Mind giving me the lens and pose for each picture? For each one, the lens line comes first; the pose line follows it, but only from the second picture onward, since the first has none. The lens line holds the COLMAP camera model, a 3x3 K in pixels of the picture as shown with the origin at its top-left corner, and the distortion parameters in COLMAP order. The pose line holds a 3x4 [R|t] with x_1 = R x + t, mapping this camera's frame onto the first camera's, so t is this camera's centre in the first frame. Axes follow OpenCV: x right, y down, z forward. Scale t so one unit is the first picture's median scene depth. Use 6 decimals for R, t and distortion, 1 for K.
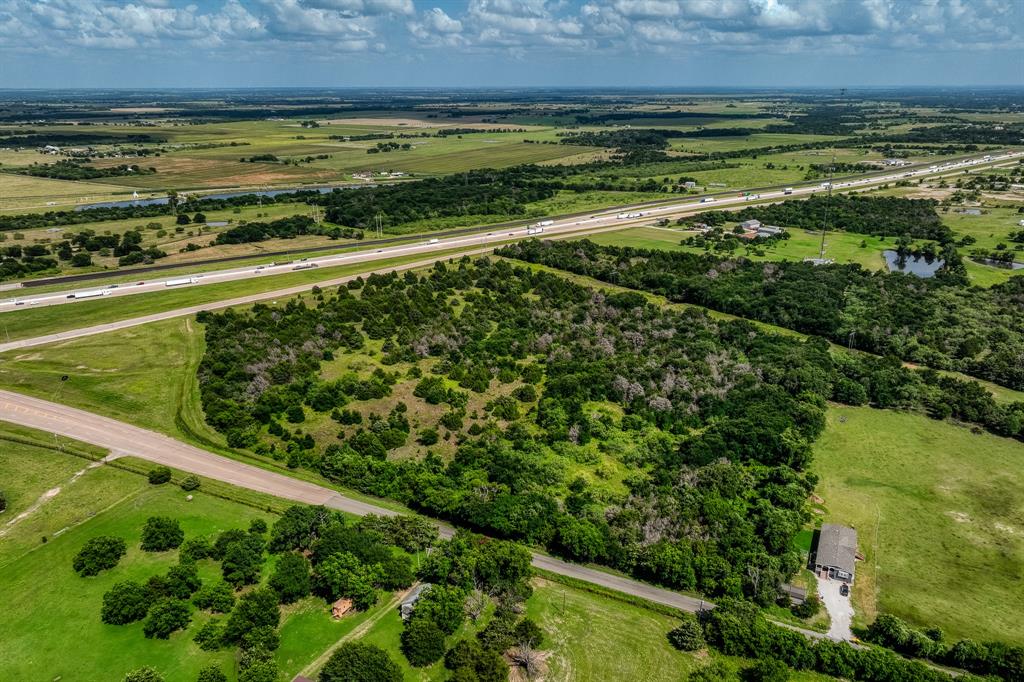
lens RADIAL K [[727.4, 0, 512.0], [0, 727.4, 341.0], [0, 0, 1]] dist [0.002244, 0.007999]
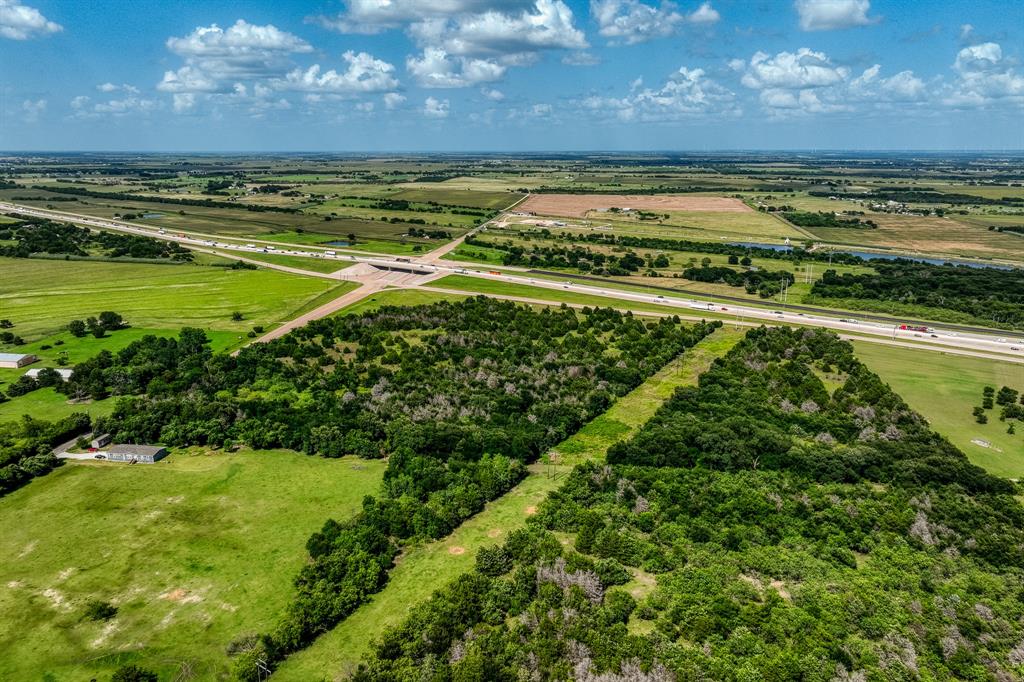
lens RADIAL K [[727.4, 0, 512.0], [0, 727.4, 341.0], [0, 0, 1]] dist [0.002244, 0.007999]
pose [[0.300416, 0.252563, -0.919762, 0.427313], [-0.321260, 0.934754, 0.151749, -0.086084], [0.898077, 0.249895, 0.361954, 0.233612]]
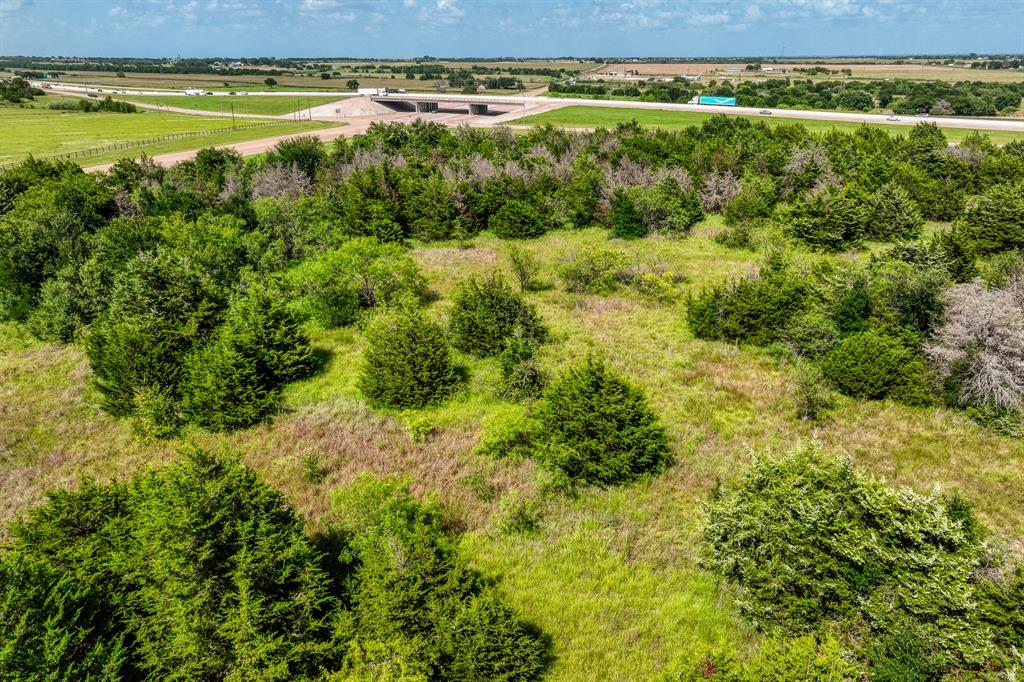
lens RADIAL K [[727.4, 0, 512.0], [0, 727.4, 341.0], [0, 0, 1]] dist [0.002244, 0.007999]
pose [[0.260428, 0.356282, -0.897352, -0.015997], [-0.320197, 0.908695, 0.267859, 0.002152], [0.910852, 0.217571, 0.350730, 0.329355]]
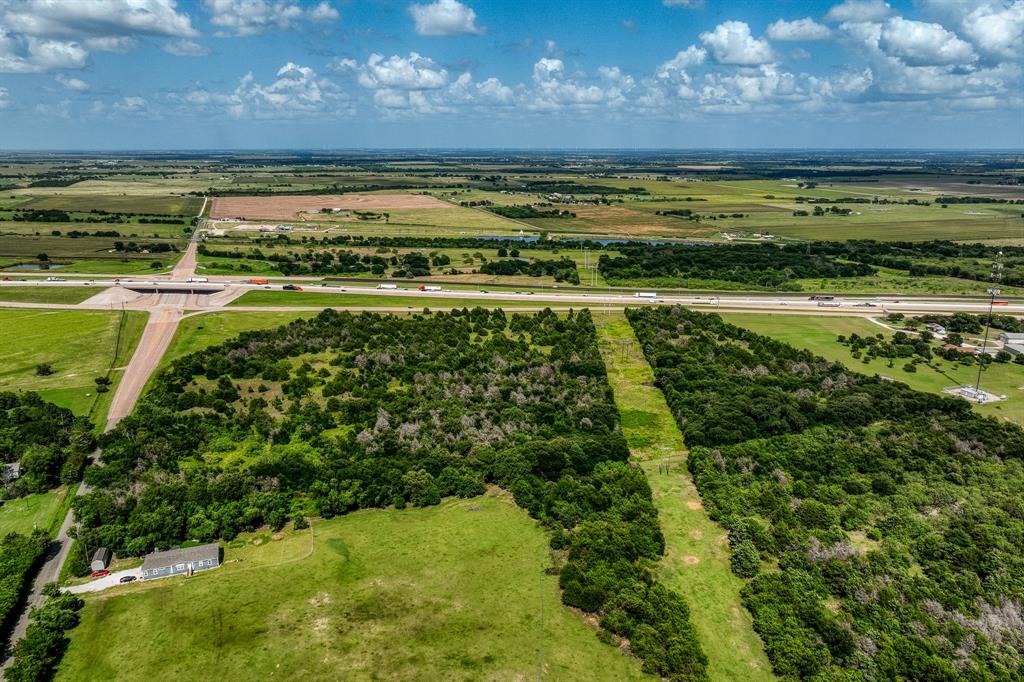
lens RADIAL K [[723.9, 0, 513.9], [0, 723.9, 349.1], [0, 0, 1]] dist [0.005702, 0.009075]
pose [[0.723090, 0.193528, -0.663089, 0.316043], [-0.235820, 0.971439, 0.026364, -0.036538], [0.649253, 0.137306, 0.748076, 0.097785]]
